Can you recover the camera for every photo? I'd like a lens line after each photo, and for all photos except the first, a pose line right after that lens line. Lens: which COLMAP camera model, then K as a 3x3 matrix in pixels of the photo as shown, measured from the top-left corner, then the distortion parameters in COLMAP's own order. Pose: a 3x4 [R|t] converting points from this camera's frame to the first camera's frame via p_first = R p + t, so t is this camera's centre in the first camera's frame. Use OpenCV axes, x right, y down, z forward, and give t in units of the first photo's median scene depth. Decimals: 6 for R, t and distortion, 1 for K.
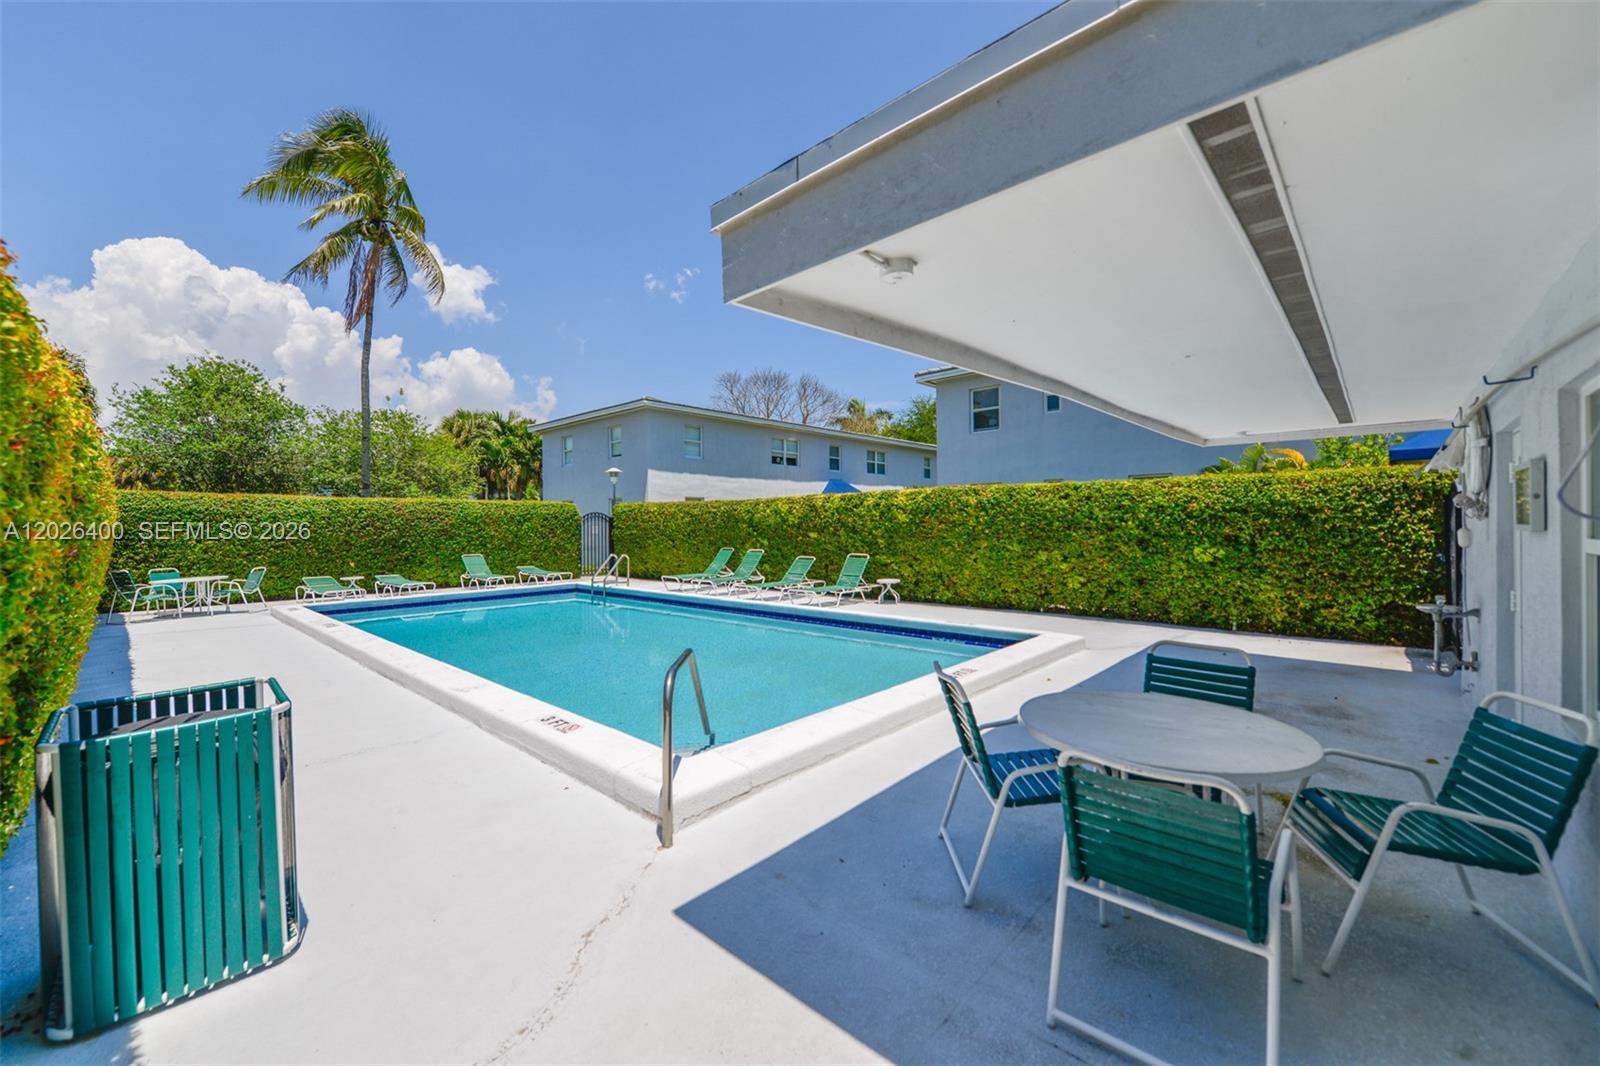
lens RADIAL K [[632.5, 0, 794.9], [0, 632.5, 526.2], [0, 0, 1]] dist [0.000169, -0.000590]
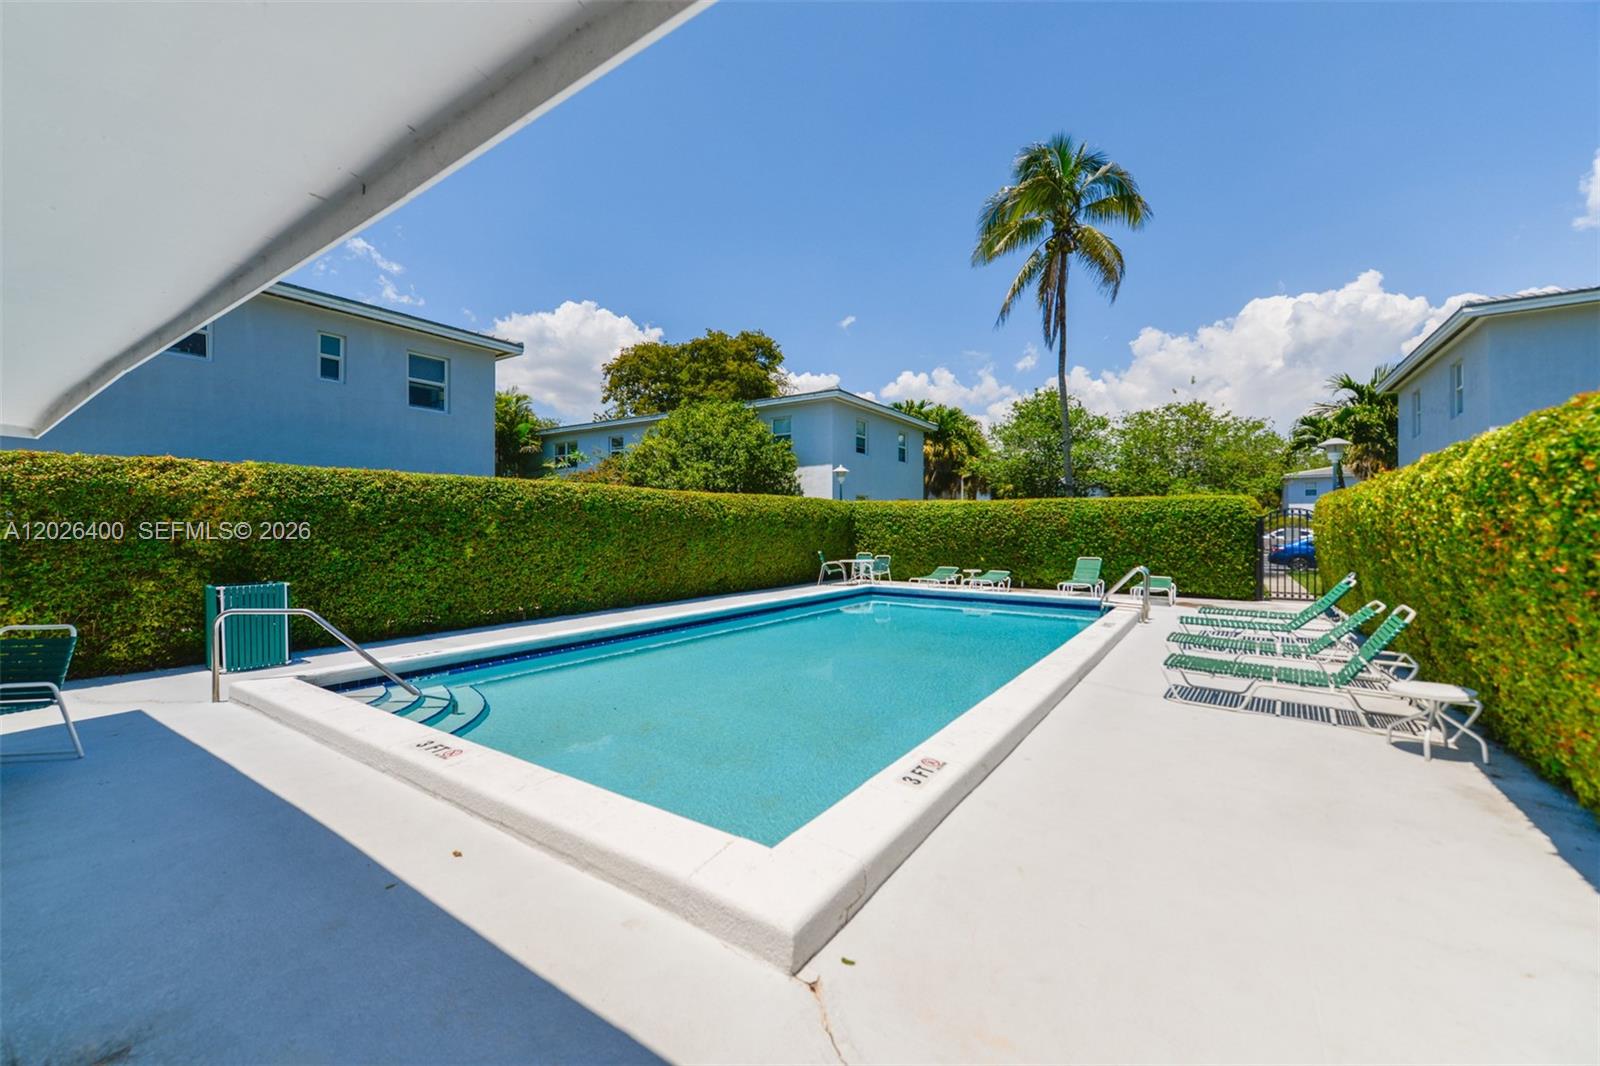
lens RADIAL K [[632.5, 0, 794.9], [0, 632.5, 526.2], [0, 0, 1]] dist [0.000169, -0.000590]
pose [[0.137765, 0.009536, -0.990419, 0.369678], [-0.005787, 0.999944, 0.008823, -0.006887], [0.990448, 0.004516, 0.137813, 0.478568]]
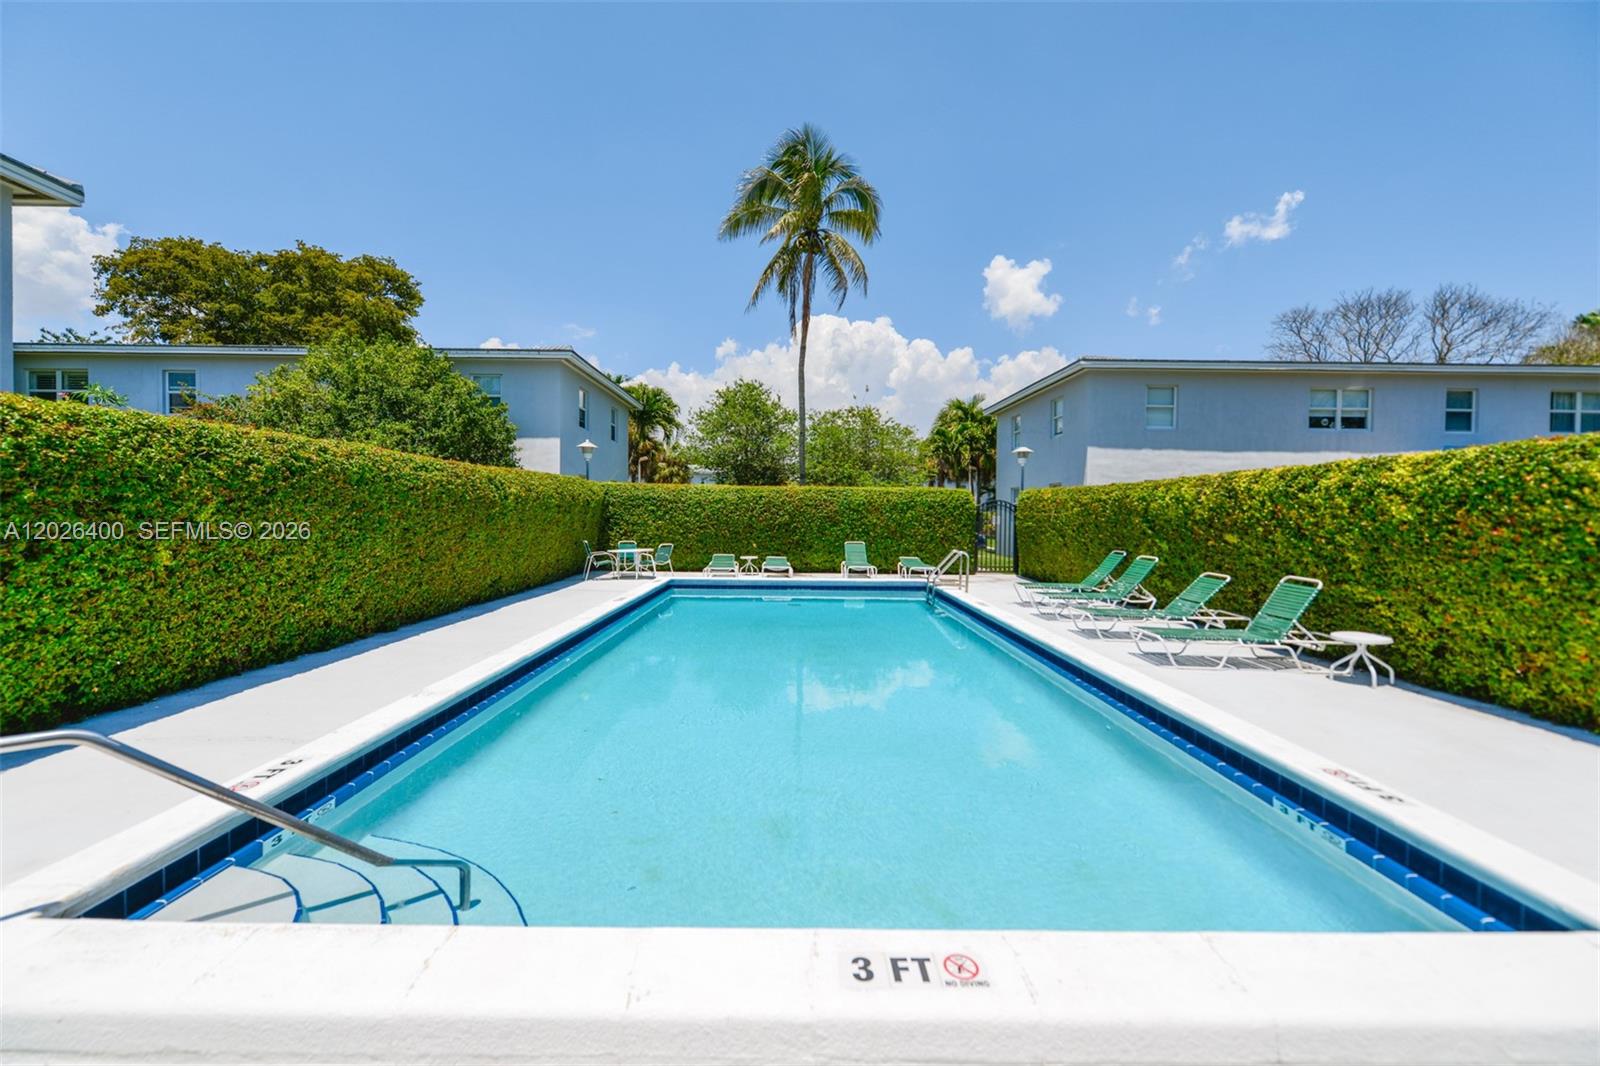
lens RADIAL K [[632.5, 0, 794.9], [0, 632.5, 526.2], [0, 0, 1]] dist [0.000169, -0.000590]
pose [[0.672847, 0.032776, -0.739055, 0.177375], [-0.019001, 0.999454, 0.027025, -0.005451], [0.739537, -0.004141, 0.673103, 0.274476]]
